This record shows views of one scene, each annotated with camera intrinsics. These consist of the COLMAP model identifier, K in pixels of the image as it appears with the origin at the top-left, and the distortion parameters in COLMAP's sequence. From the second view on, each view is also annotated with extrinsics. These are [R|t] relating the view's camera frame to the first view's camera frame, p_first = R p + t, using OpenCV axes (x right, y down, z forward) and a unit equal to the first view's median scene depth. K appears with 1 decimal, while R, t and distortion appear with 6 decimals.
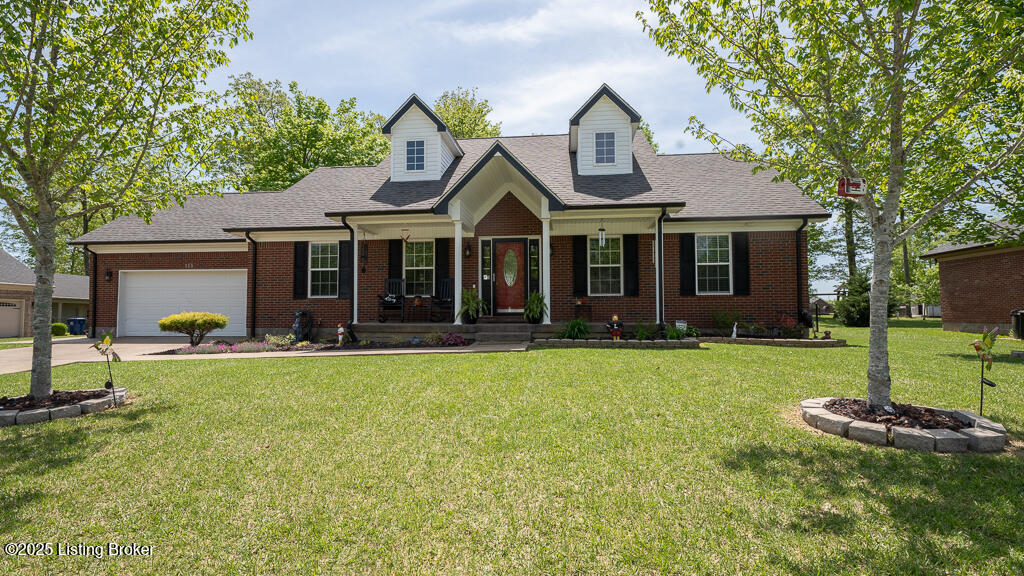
lens RADIAL K [[526.8, 0, 506.5], [0, 526.8, 283.5], [0, 0, 1]] dist [0.008486, 0.000756]
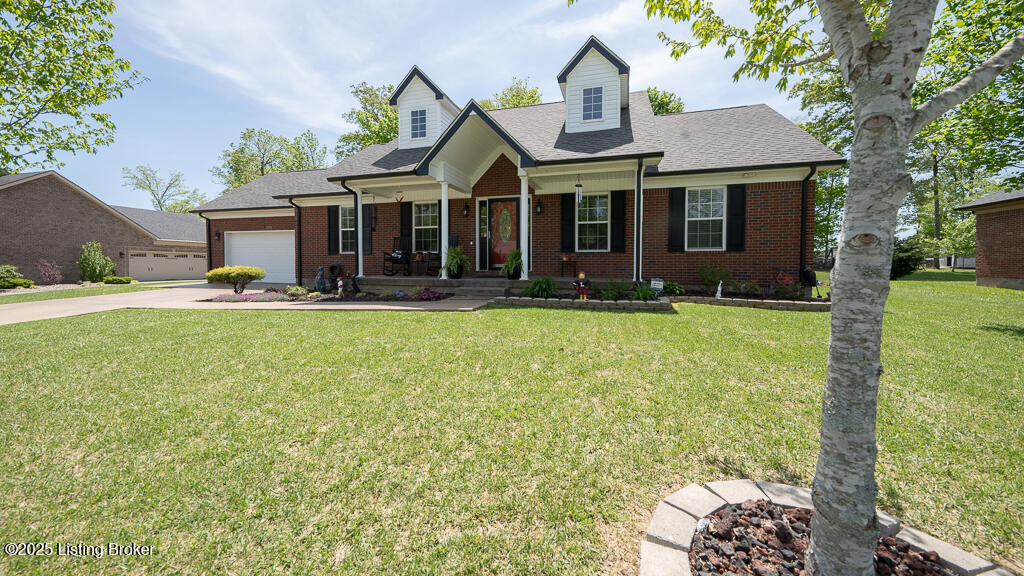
lens RADIAL K [[380.7, 0, 512.9], [0, 380.7, 270.1], [0, 0, 1]] dist [0.007765, -0.000081]
pose [[0.983418, 0.007643, -0.181193, 0.200873], [0.007150, 0.996701, 0.080848, -0.002933], [0.181213, -0.080803, 0.980119, 0.280169]]
